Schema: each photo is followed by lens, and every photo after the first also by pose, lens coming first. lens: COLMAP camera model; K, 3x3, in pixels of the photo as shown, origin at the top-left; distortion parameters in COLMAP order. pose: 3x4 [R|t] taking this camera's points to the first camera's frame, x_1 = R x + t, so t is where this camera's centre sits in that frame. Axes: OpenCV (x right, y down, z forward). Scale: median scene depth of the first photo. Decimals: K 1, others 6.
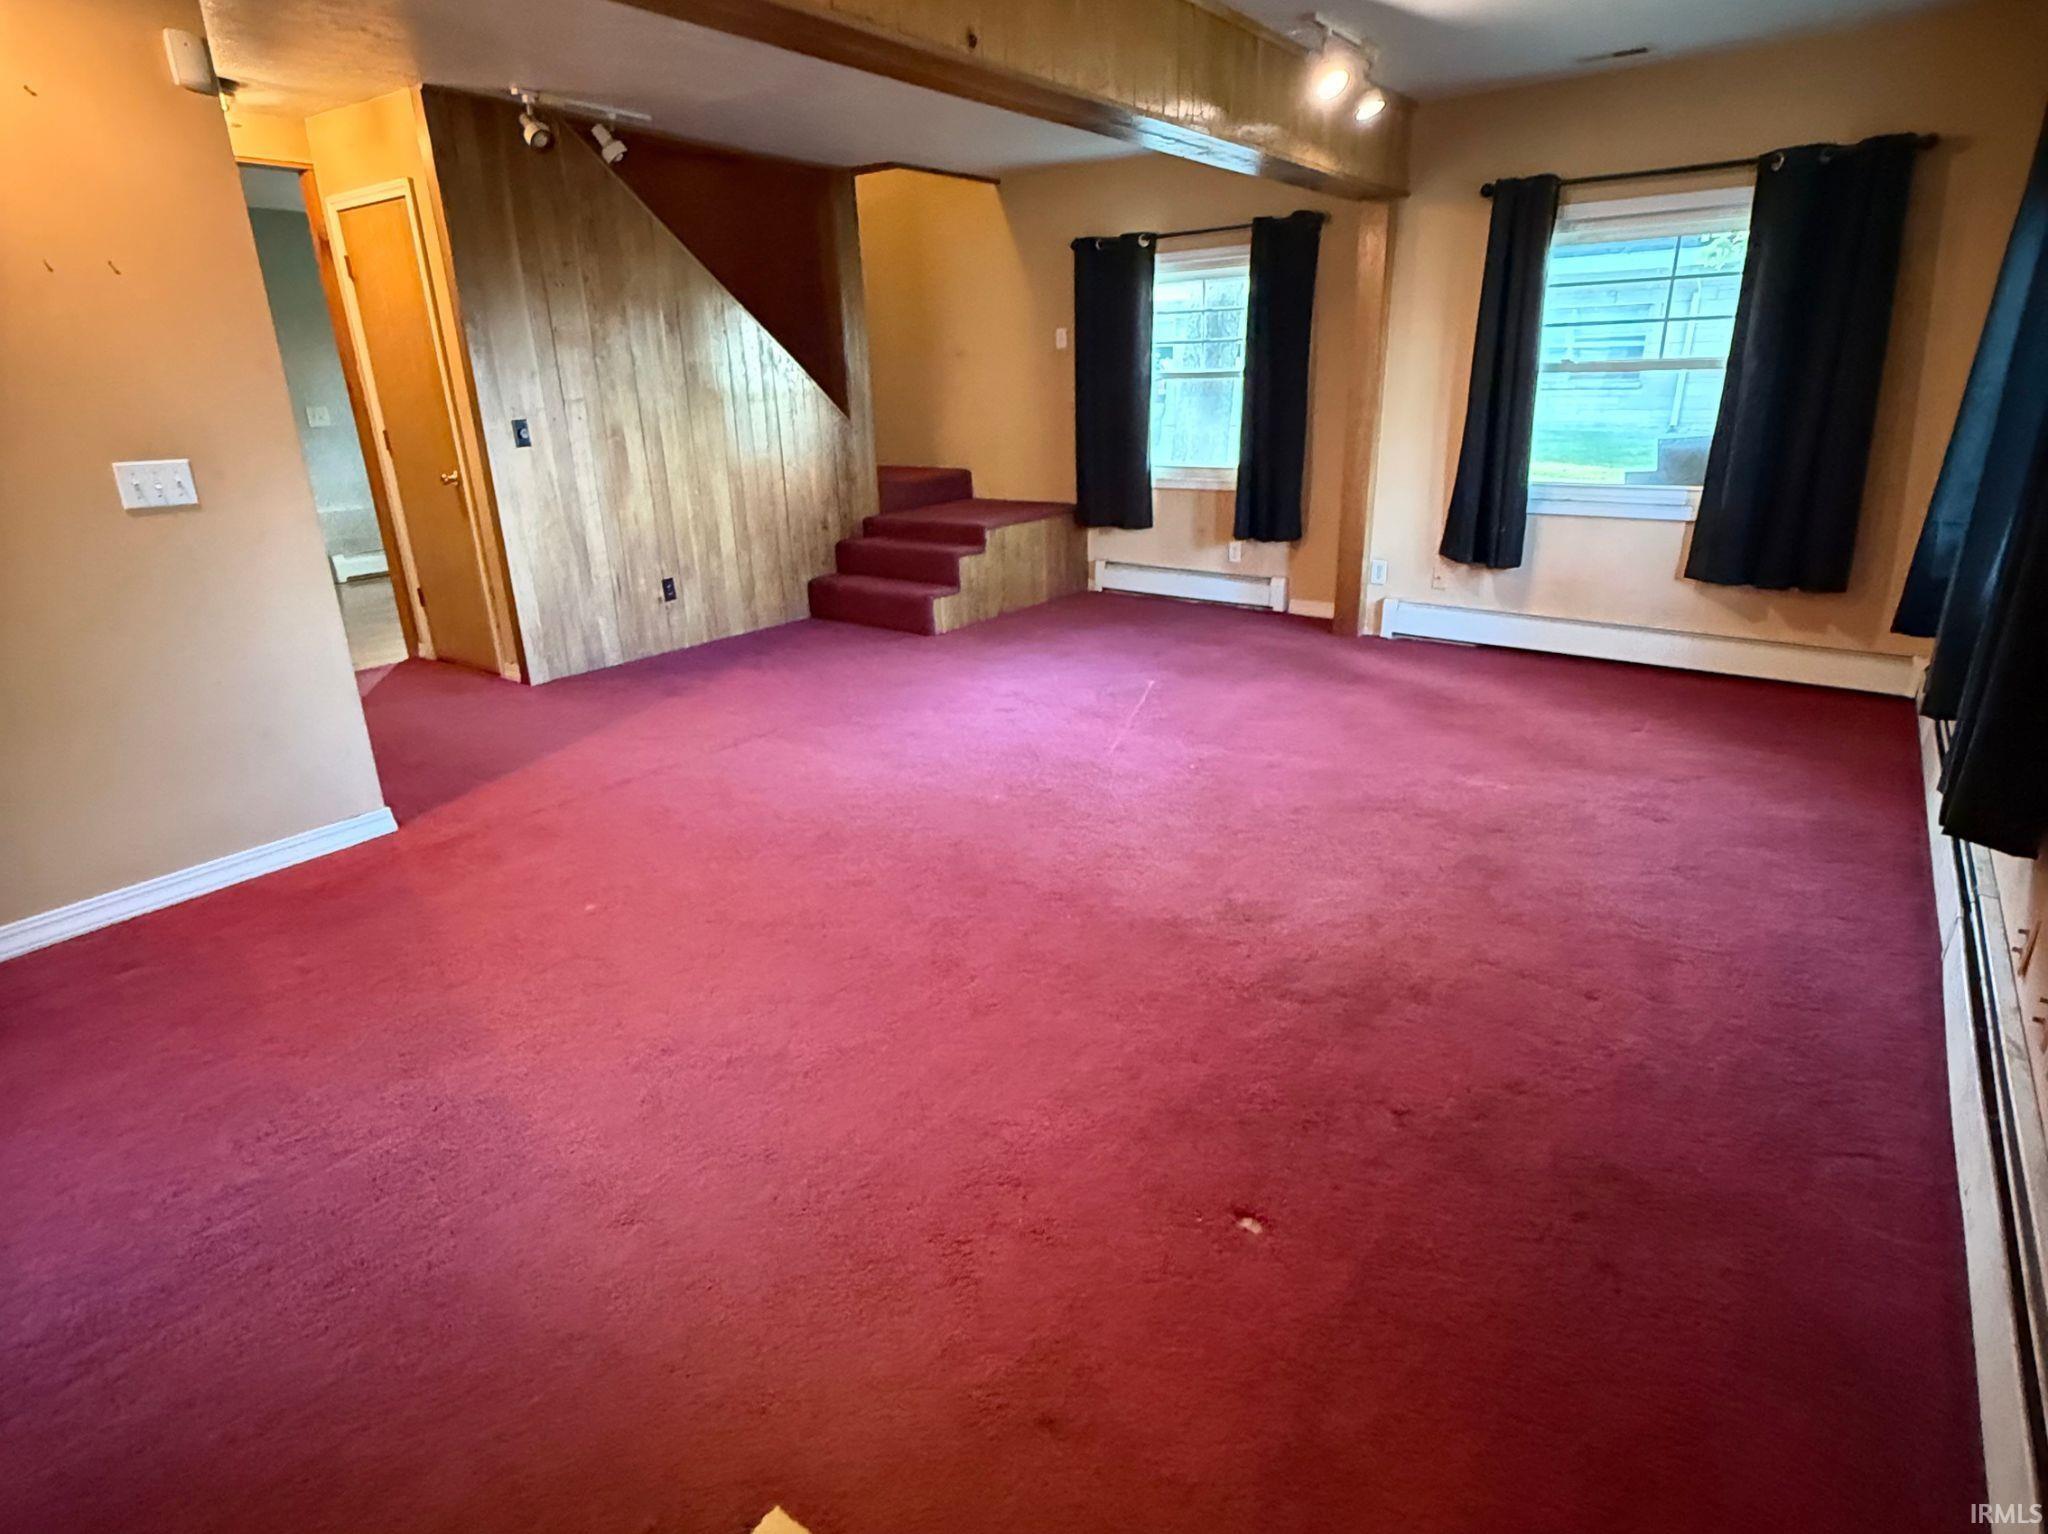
lens RADIAL K [[1080.7, 0, 1024.0], [0, 1080.7, 755.9], [0, 0, 1]] dist [-0.005849, 0.001195]
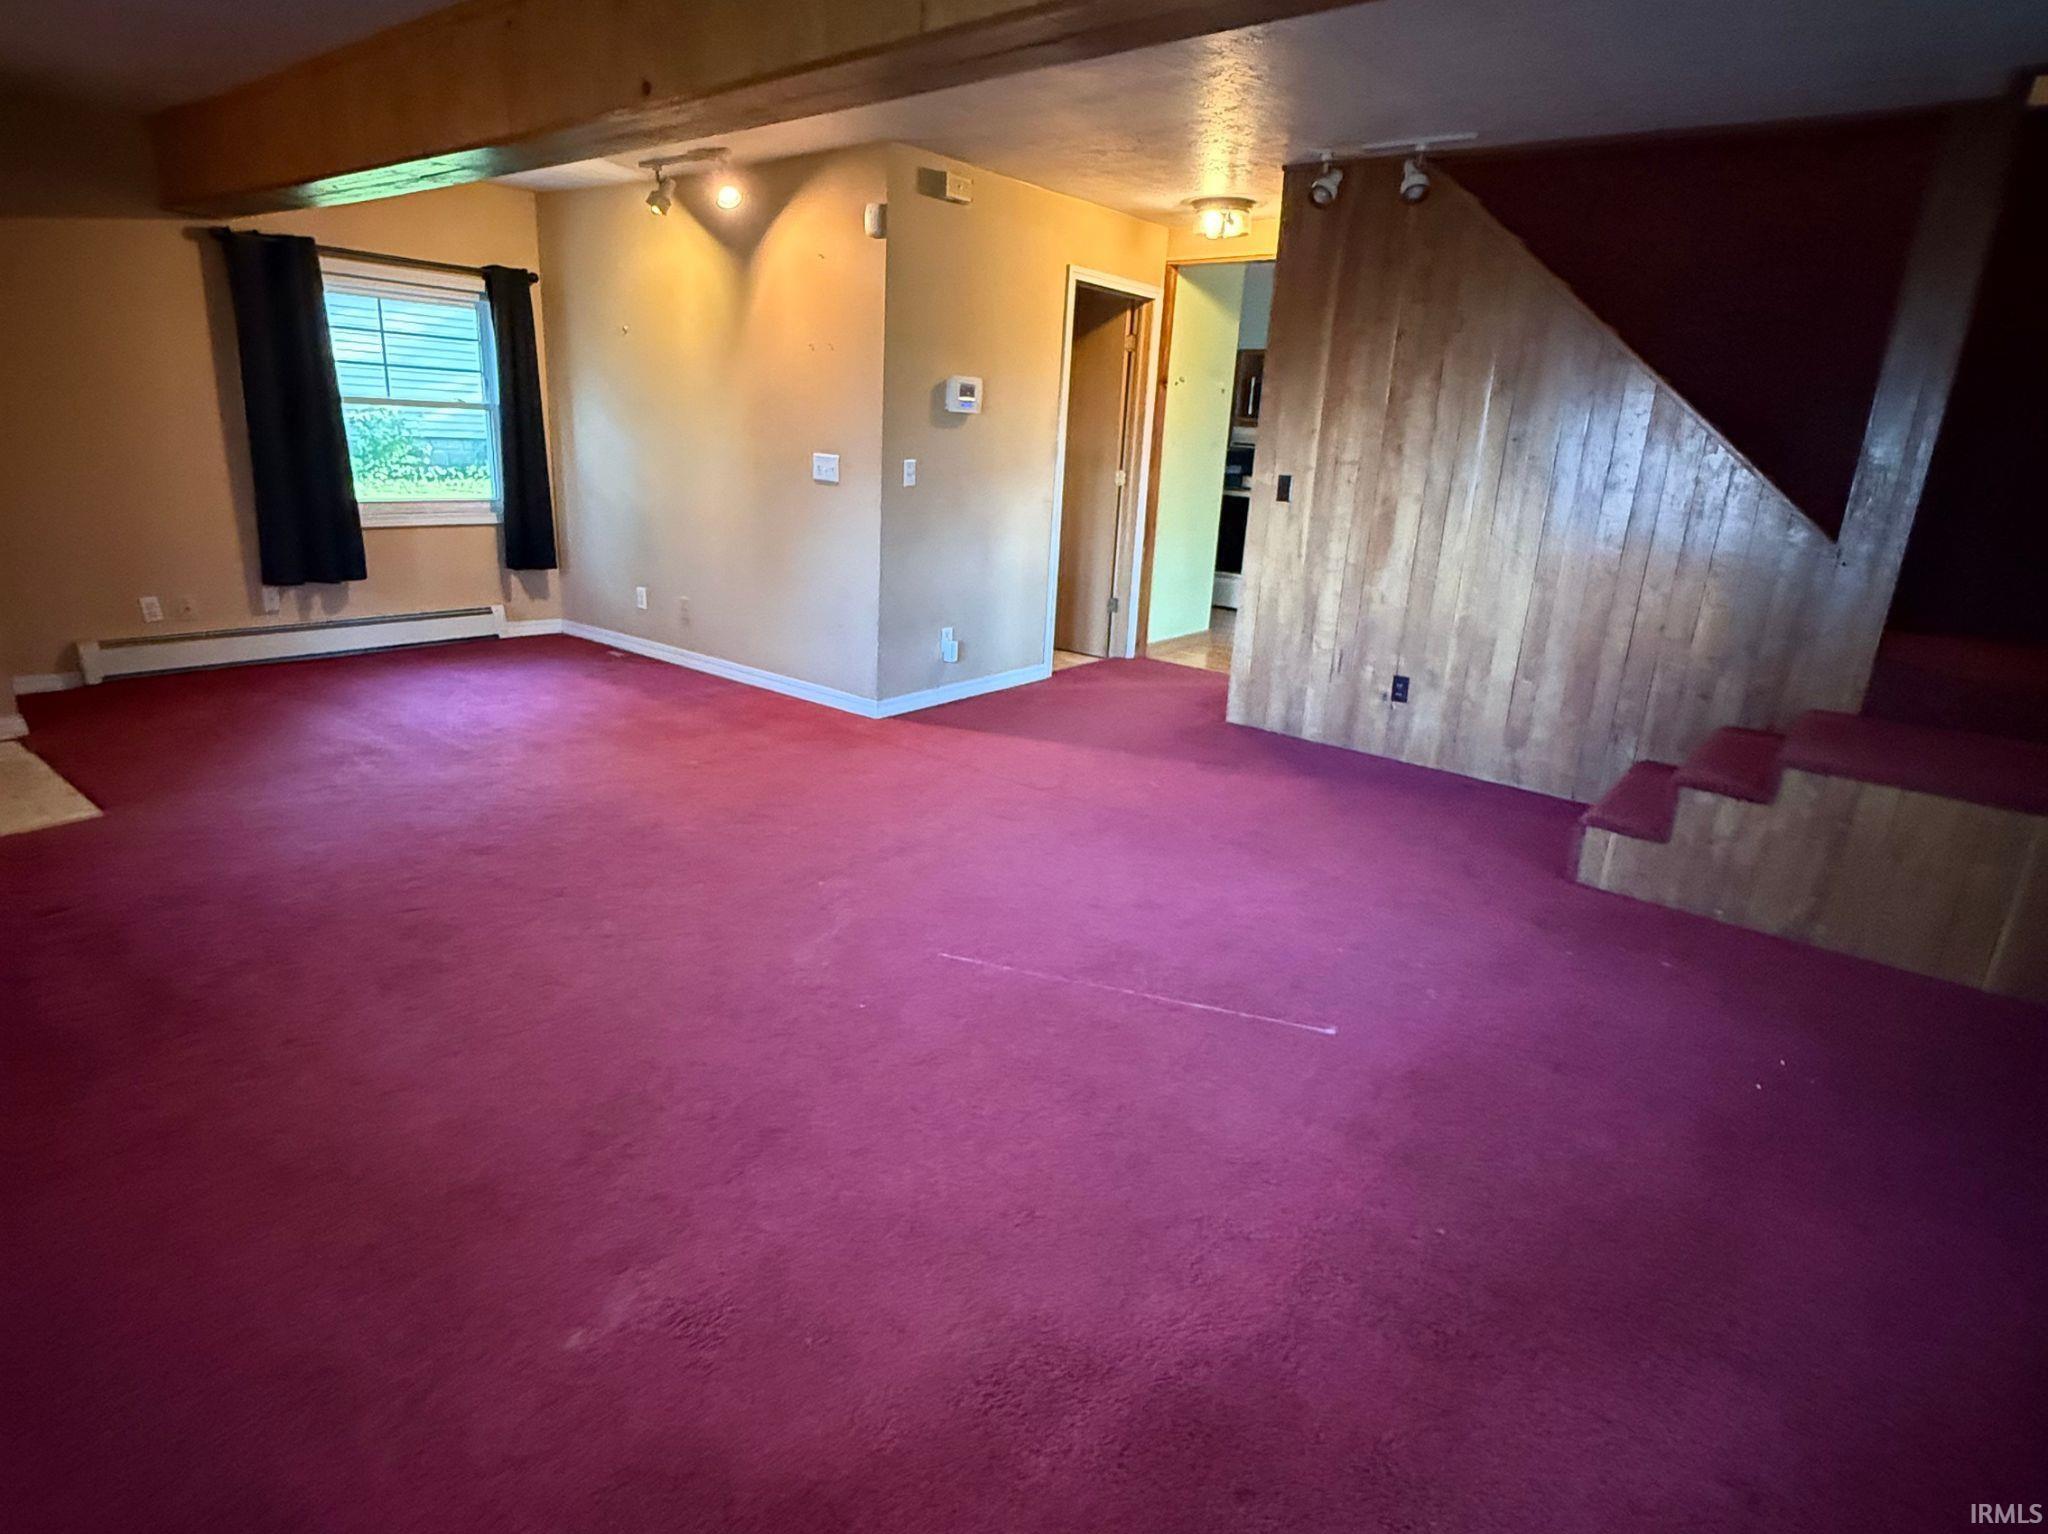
lens RADIAL K [[1080.7, 0, 1024.0], [0, 1080.7, 755.9], [0, 0, 1]] dist [-0.005849, 0.001195]
pose [[-0.038056, 0.307225, -0.950876, 0.541270], [-0.380905, 0.875262, 0.298039, -0.265215], [0.923831, 0.373535, 0.083715, 0.720001]]
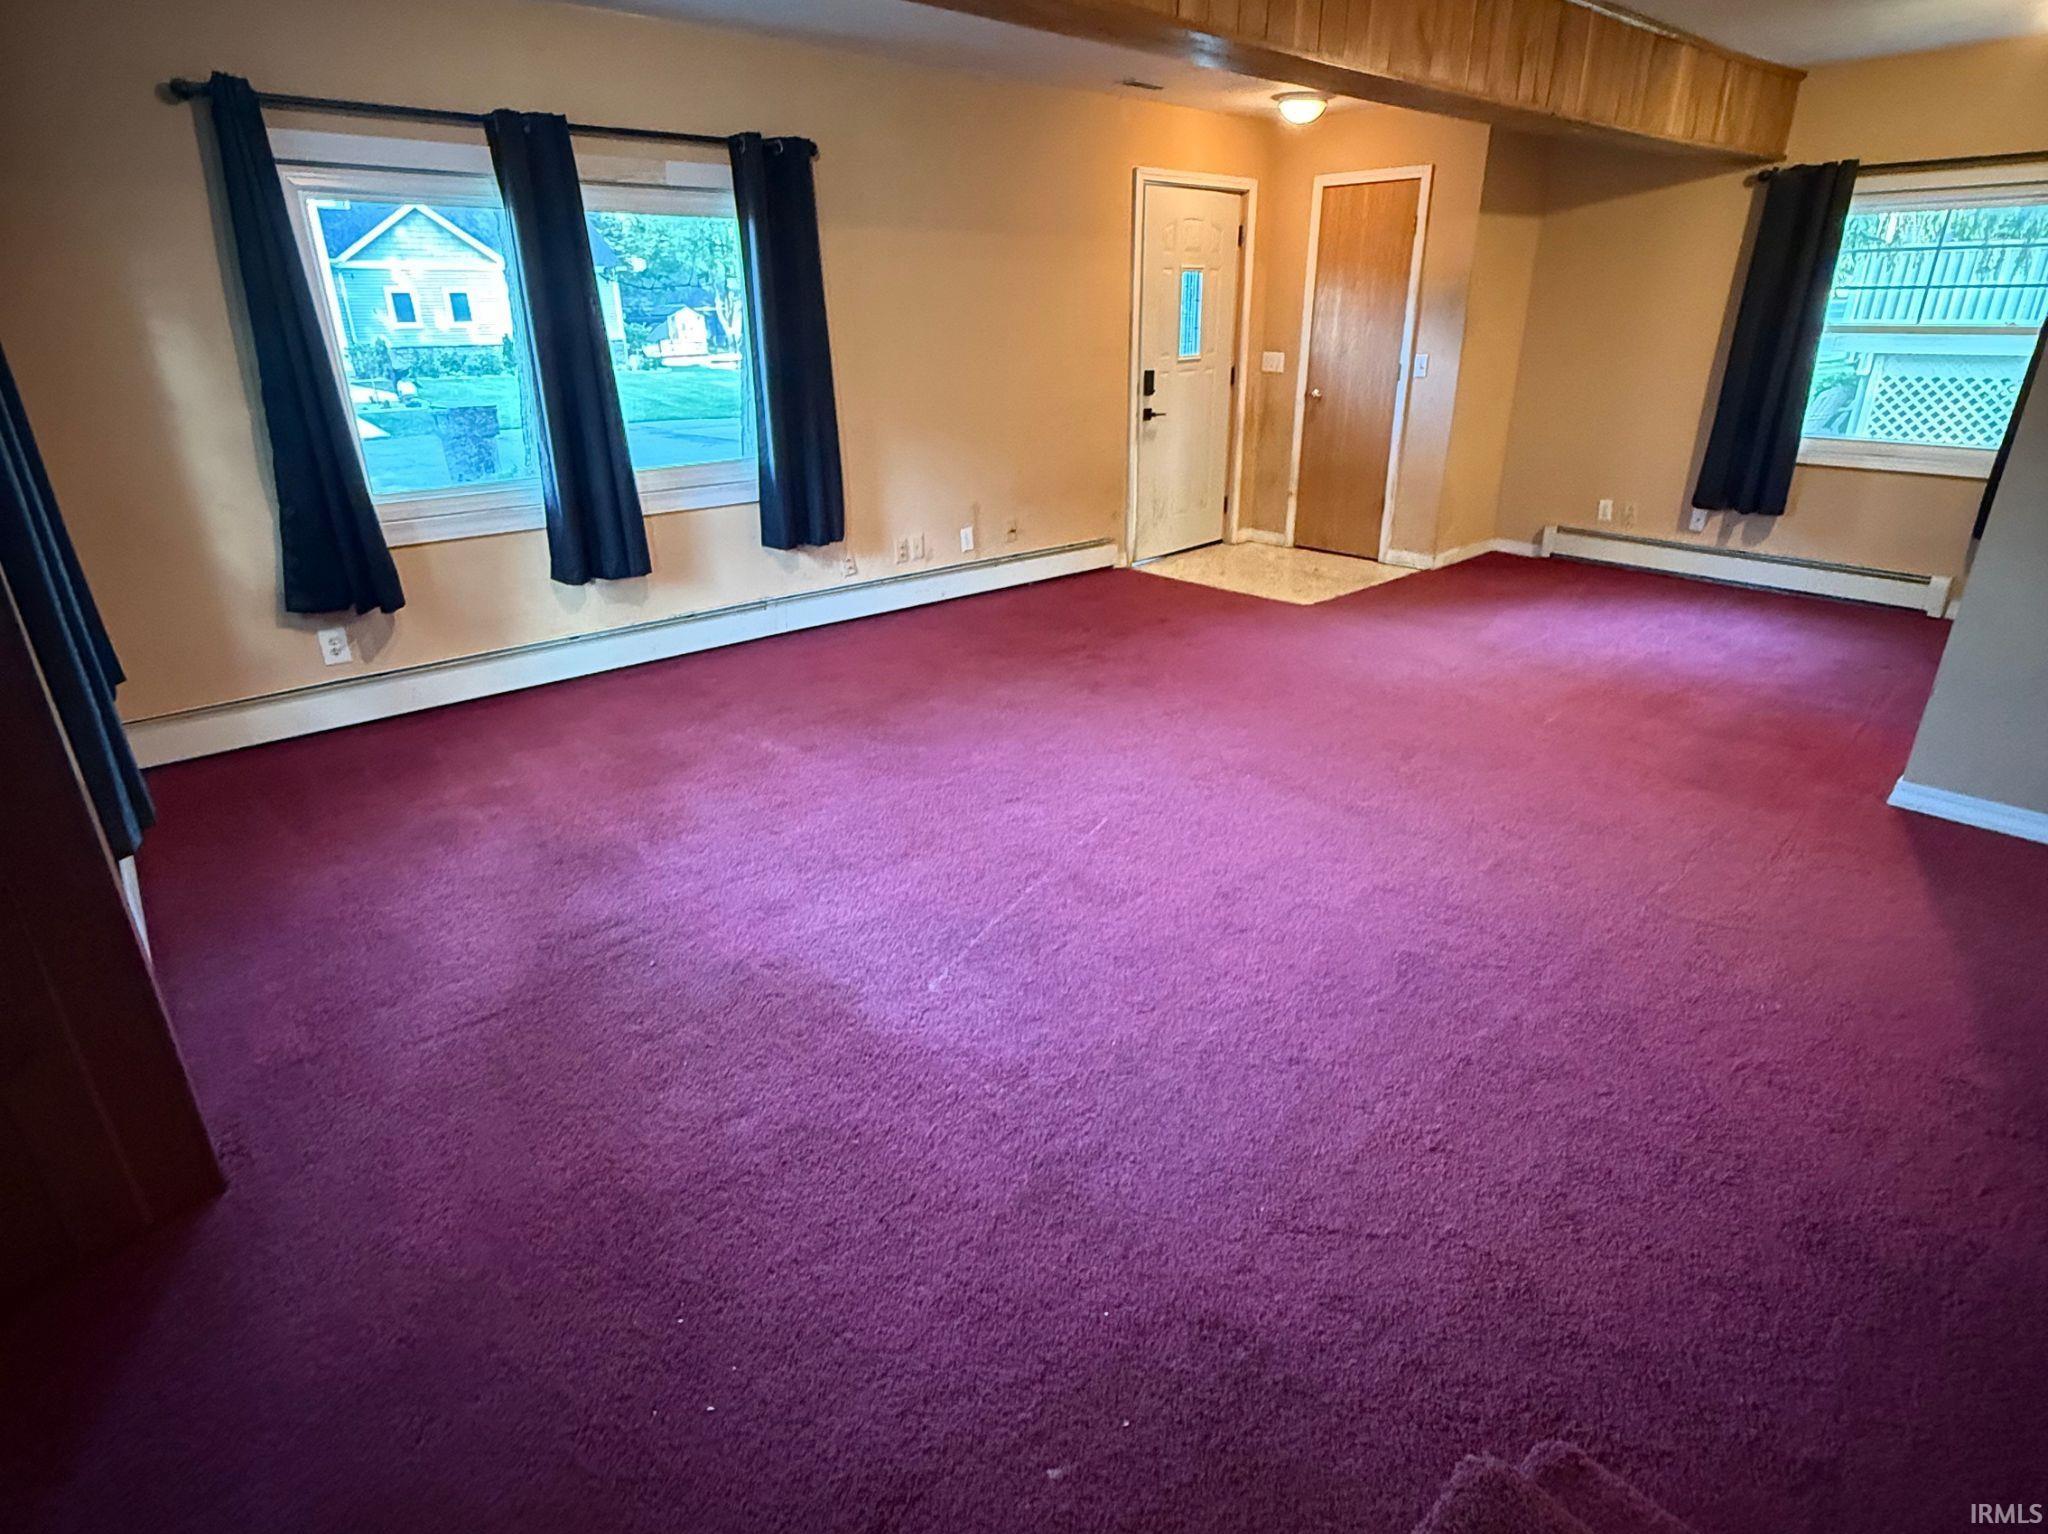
lens RADIAL K [[1080.7, 0, 1024.0], [0, 1080.7, 755.9], [0, 0, 1]] dist [-0.005849, 0.001195]
pose [[-0.979070, -0.047380, 0.197931, -0.009323], [0.096033, 0.749903, 0.654541, -0.431922], [-0.179441, 0.659849, -0.729657, 1.191911]]
